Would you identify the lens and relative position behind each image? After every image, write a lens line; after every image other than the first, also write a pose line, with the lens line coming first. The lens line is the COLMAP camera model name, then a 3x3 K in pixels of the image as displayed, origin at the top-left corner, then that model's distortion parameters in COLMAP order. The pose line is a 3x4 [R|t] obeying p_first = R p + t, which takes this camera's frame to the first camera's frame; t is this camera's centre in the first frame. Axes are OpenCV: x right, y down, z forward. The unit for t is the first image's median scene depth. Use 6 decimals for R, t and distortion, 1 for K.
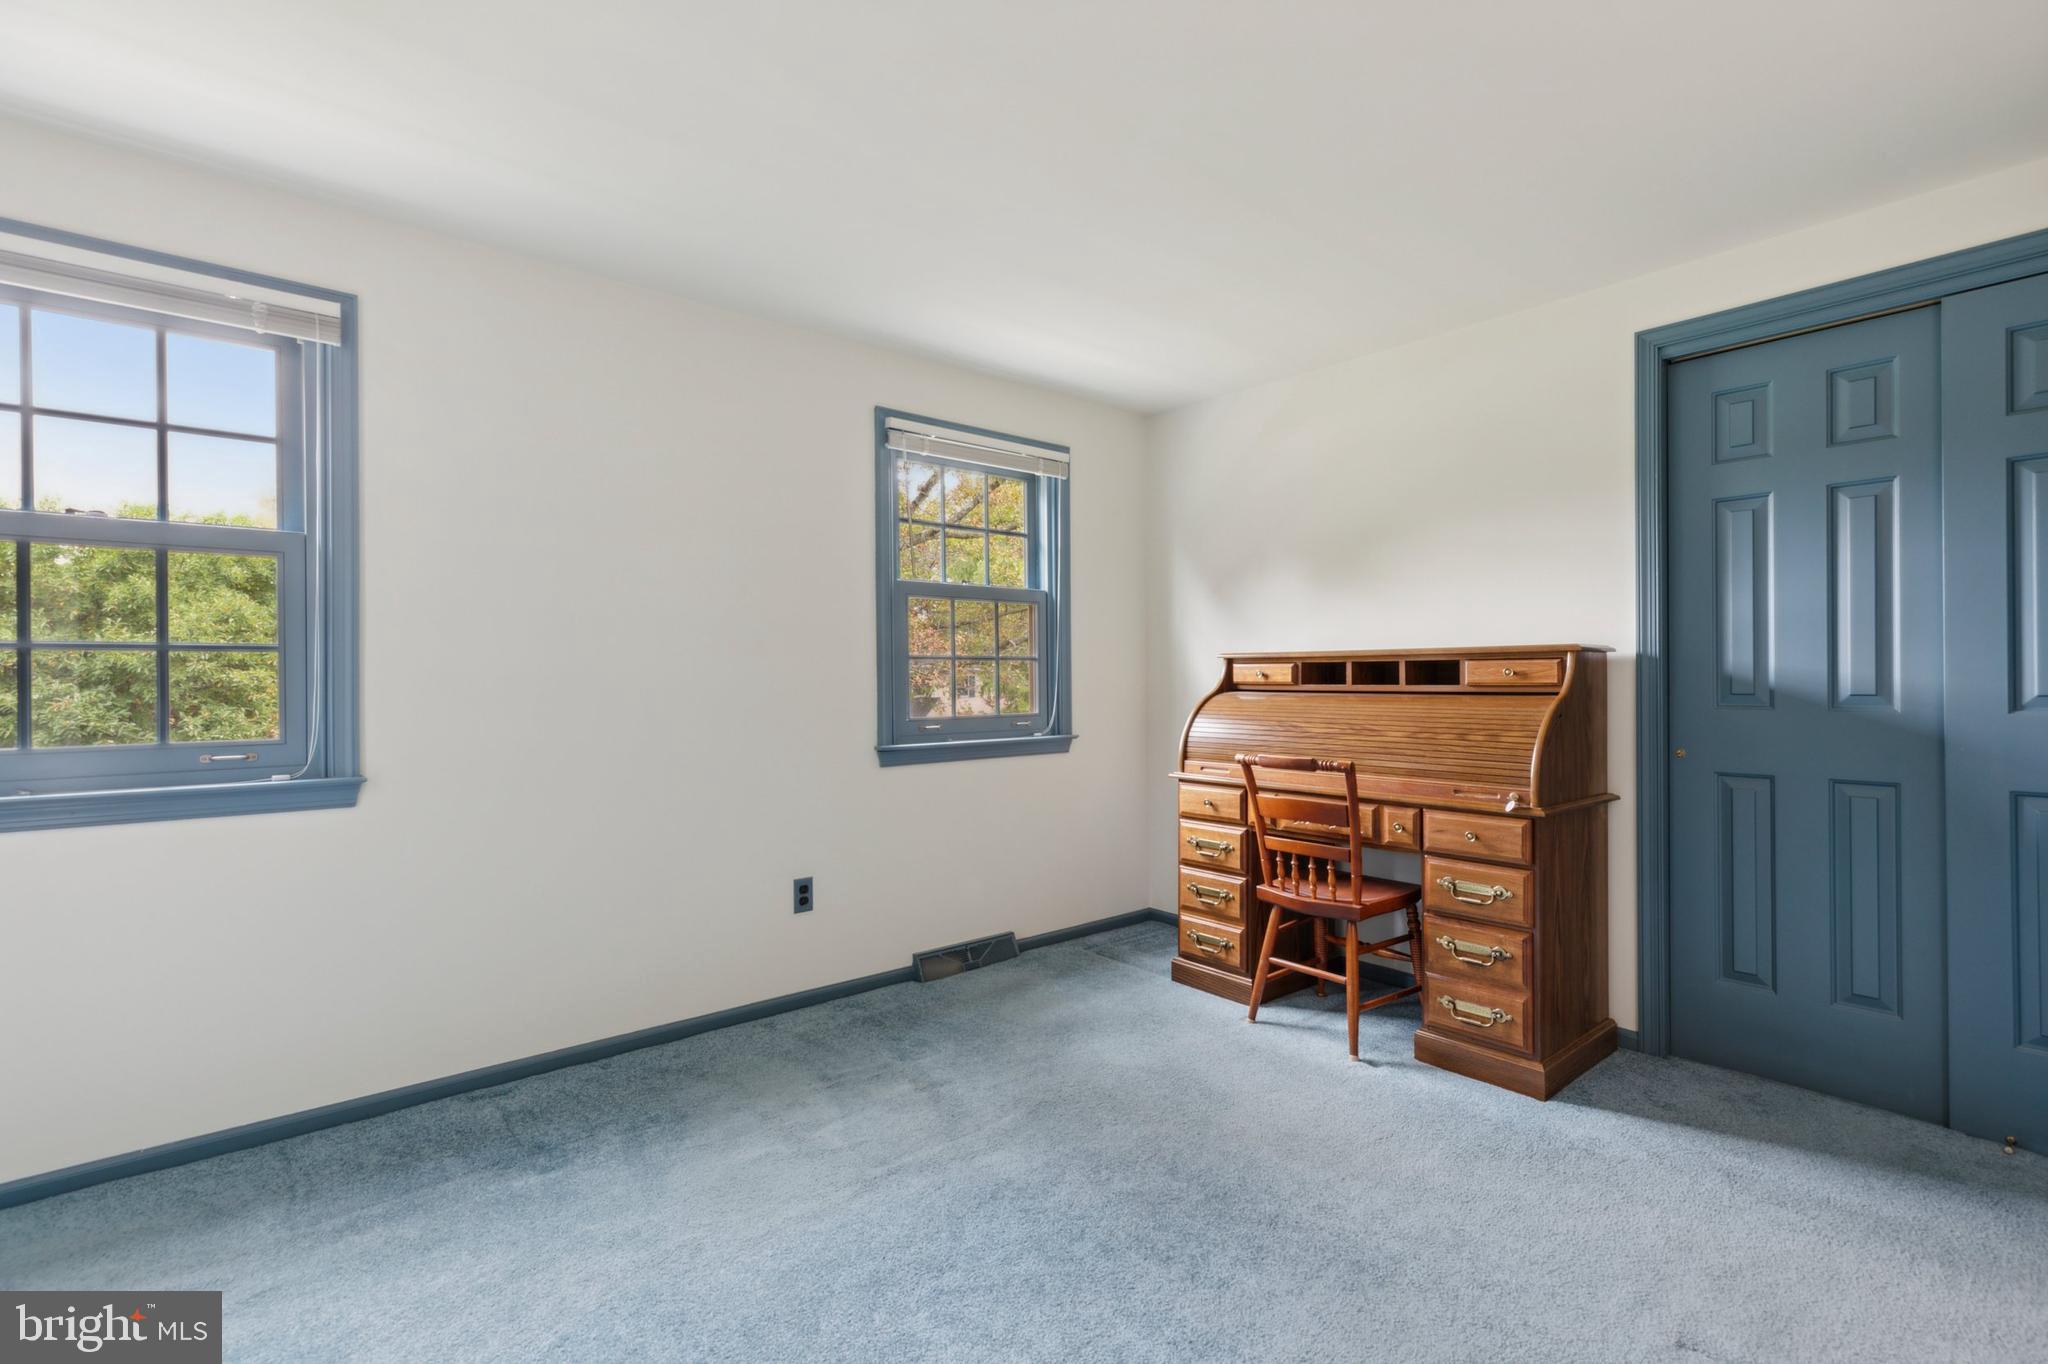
lens RADIAL K [[917.3, 0, 1089.2], [0, 917.3, 677.6], [0, 0, 1]] dist [0.003421, 0.000883]
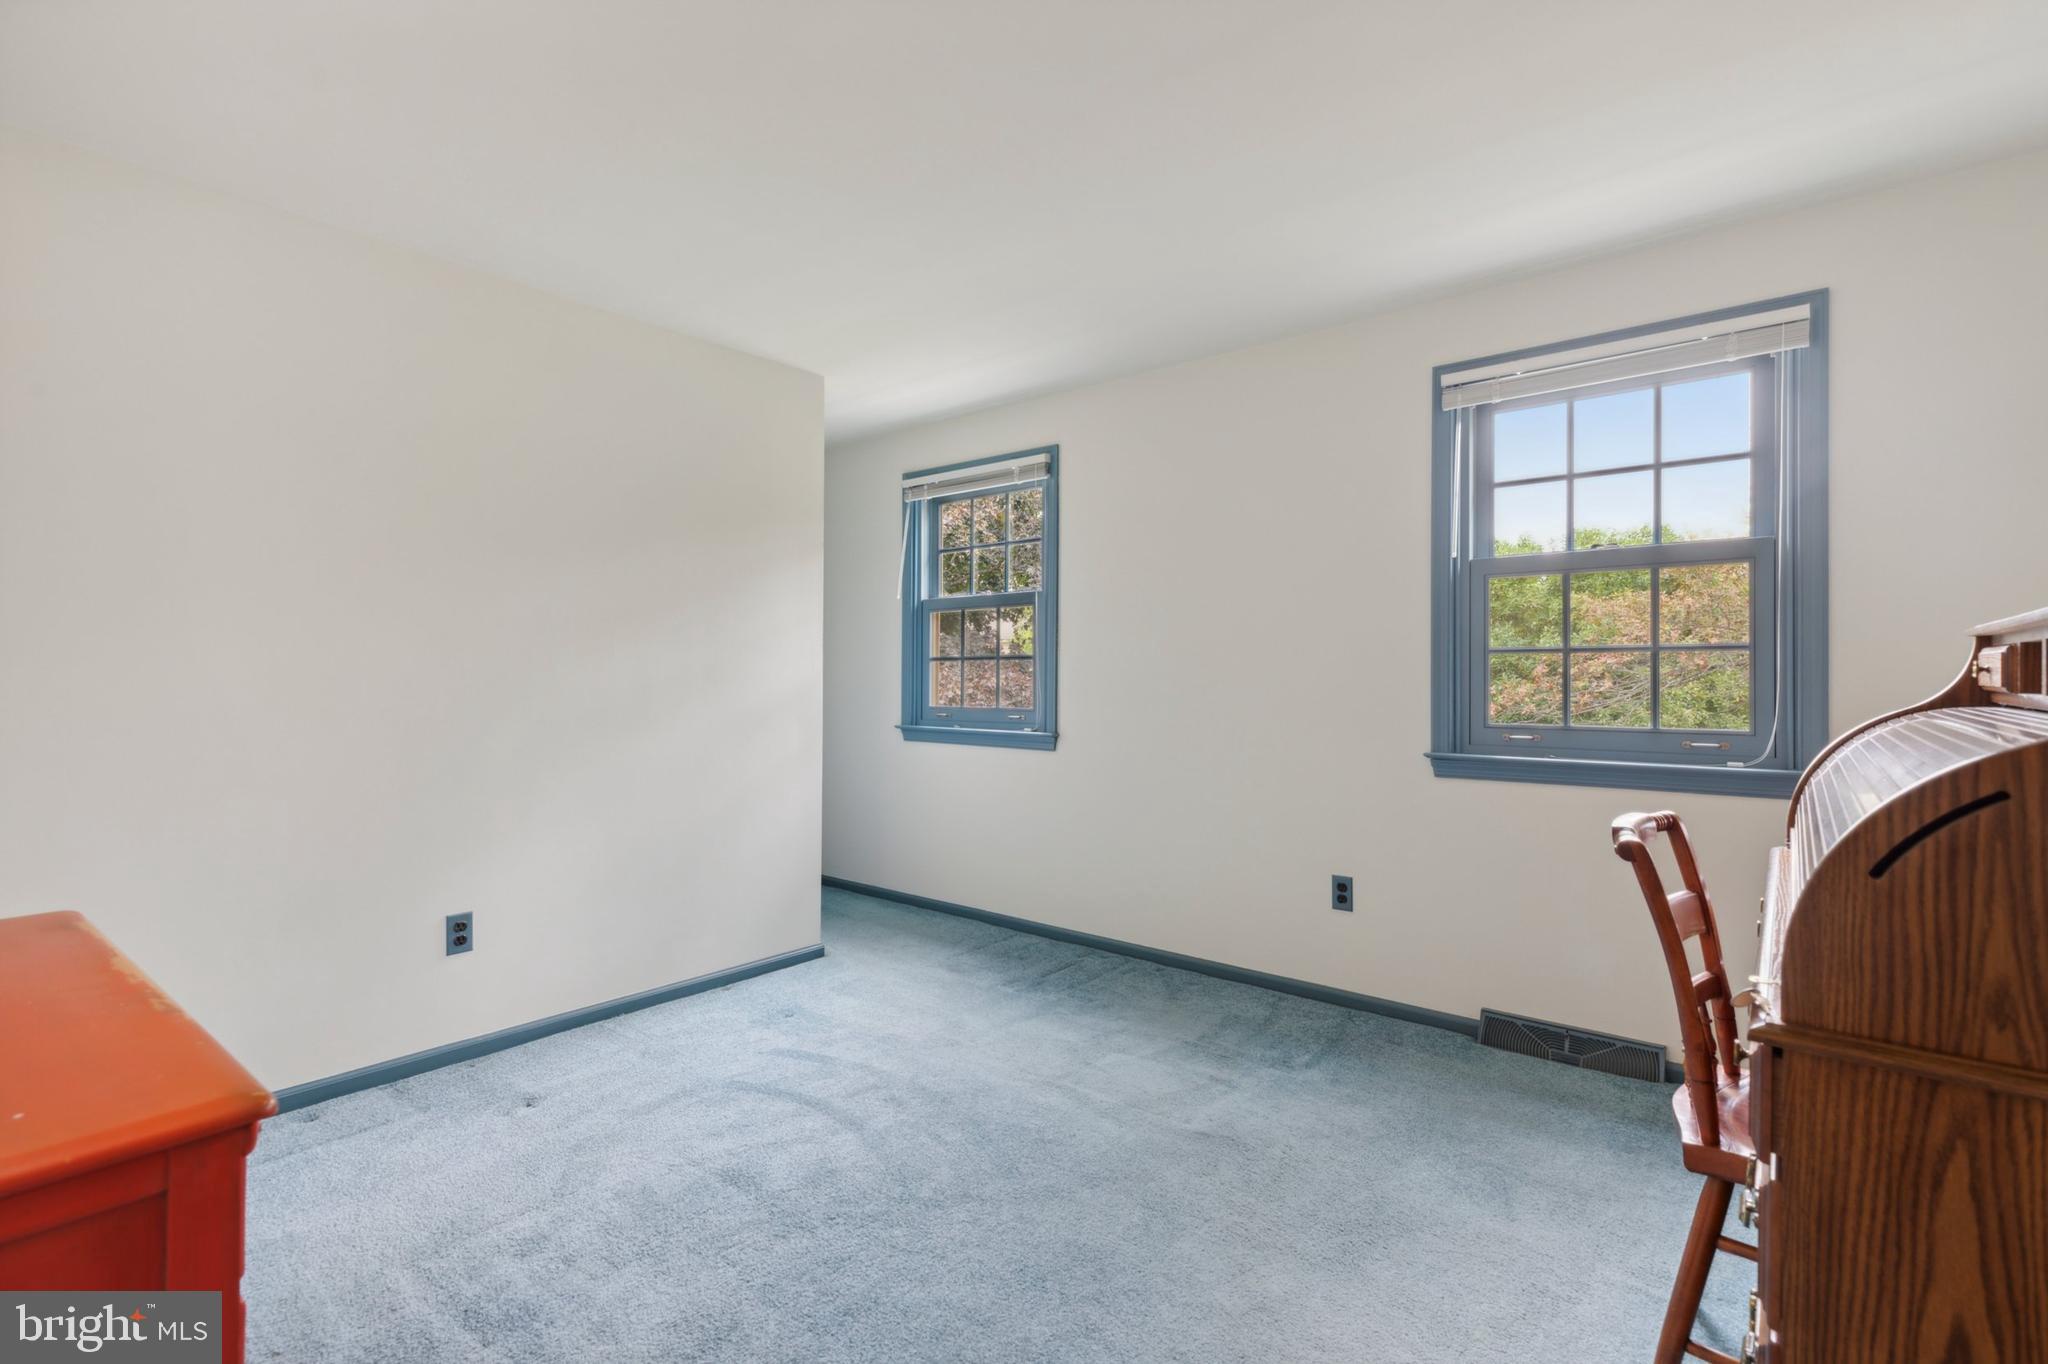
lens RADIAL K [[917.3, 0, 1089.2], [0, 917.3, 677.6], [0, 0, 1]] dist [0.003421, 0.000883]
pose [[0.185838, 0.006430, -0.982559, 0.523810], [-0.001680, 0.999979, 0.006226, -0.002176], [0.982579, 0.000493, 0.185845, 0.464268]]
